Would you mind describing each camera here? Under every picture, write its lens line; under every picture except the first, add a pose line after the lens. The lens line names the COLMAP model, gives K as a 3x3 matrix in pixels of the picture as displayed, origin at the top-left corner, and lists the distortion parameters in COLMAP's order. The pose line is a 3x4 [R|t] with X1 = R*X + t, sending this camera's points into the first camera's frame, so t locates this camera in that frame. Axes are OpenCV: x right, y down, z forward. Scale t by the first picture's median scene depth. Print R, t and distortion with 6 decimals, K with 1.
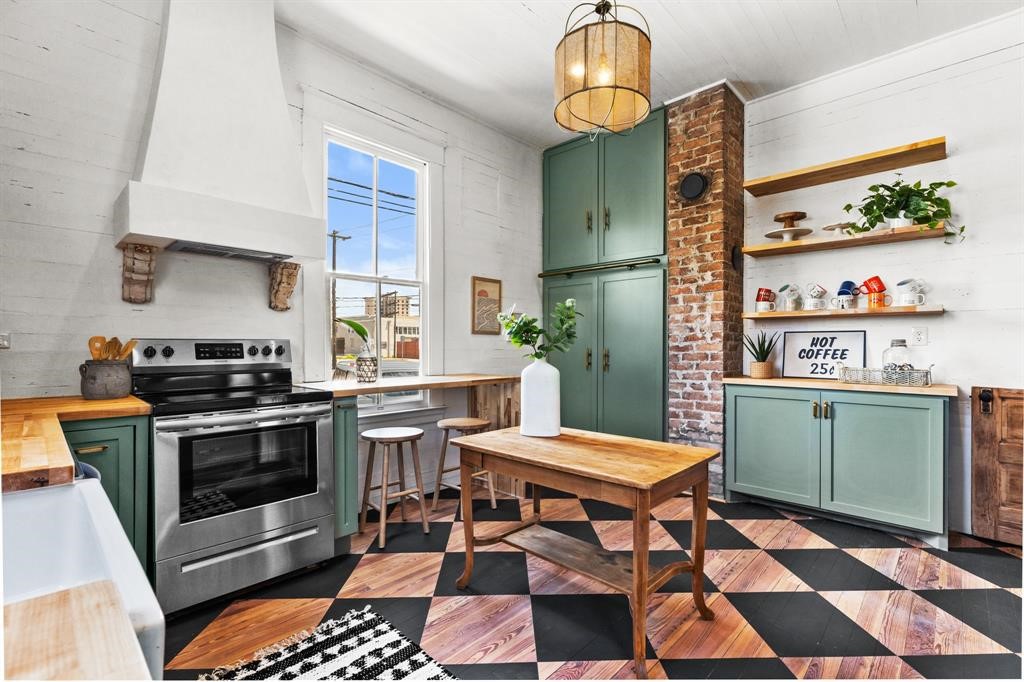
lens RADIAL K [[467.1, 0, 509.0], [0, 467.1, 345.0], [0, 0, 1]] dist [0.000314, -0.000298]
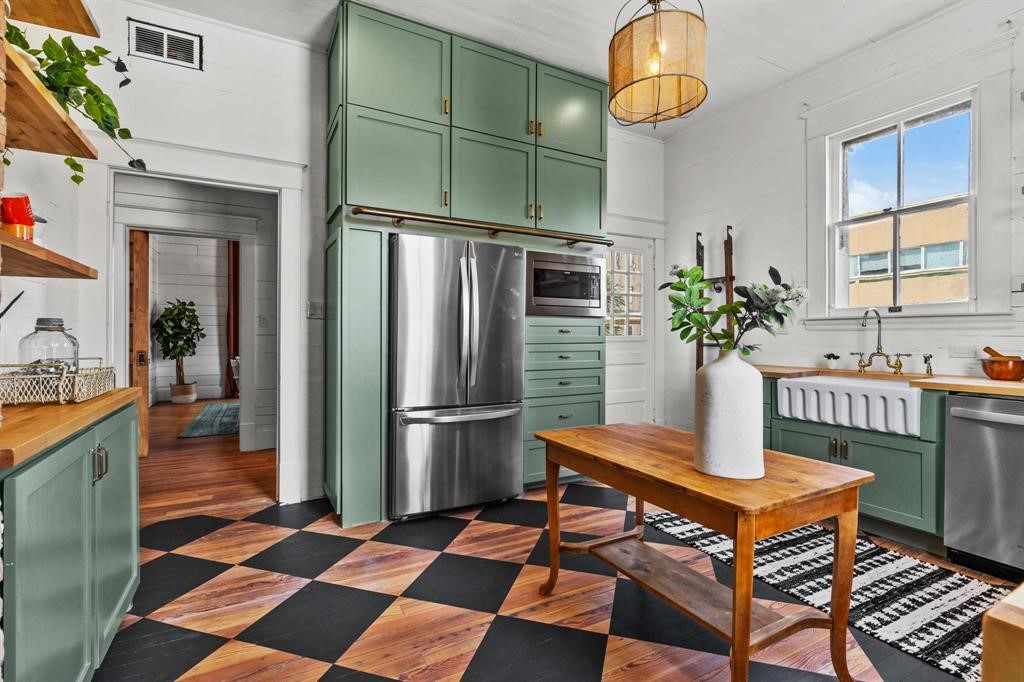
lens RADIAL K [[467.1, 0, 505.1], [0, 467.1, 337.5], [0, 0, 1]] dist [0.000314, -0.000298]
pose [[-0.952371, -0.004593, 0.304908, 0.188182], [-0.003979, 0.999989, 0.002635, 0.009332], [-0.304916, 0.001296, -0.952378, 1.974923]]
